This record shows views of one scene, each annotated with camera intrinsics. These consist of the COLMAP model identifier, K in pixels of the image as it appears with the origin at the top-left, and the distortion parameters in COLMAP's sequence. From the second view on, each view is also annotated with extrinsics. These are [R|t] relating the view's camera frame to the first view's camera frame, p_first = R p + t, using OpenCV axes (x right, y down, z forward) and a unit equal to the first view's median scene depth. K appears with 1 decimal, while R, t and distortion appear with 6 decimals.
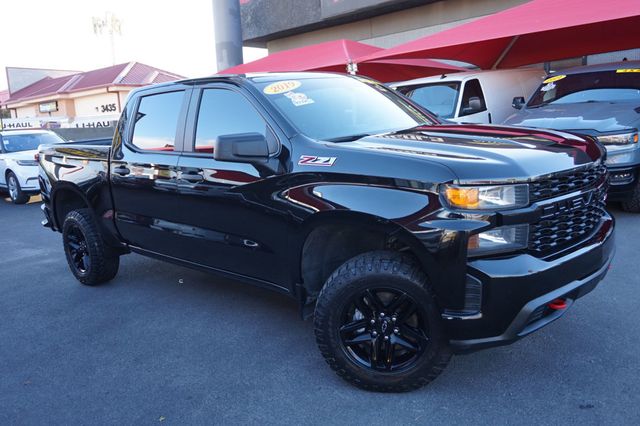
lens RADIAL K [[555.6, 0, 334.4], [0, 555.6, 214.0], [0, 0, 1]] dist [0.001181, 0.001433]
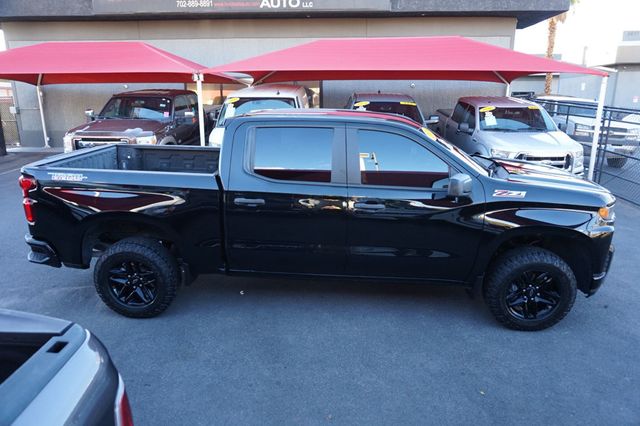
lens RADIAL K [[440.6, 0, 320.0], [0, 440.6, 213.0], [0, 0, 1]] dist [-0.016216, 0.002072]
pose [[0.748641, -0.104999, 0.654608, -0.903196], [0.052396, 0.993661, 0.099461, -0.142177], [-0.660902, -0.040162, 0.749397, 0.335411]]
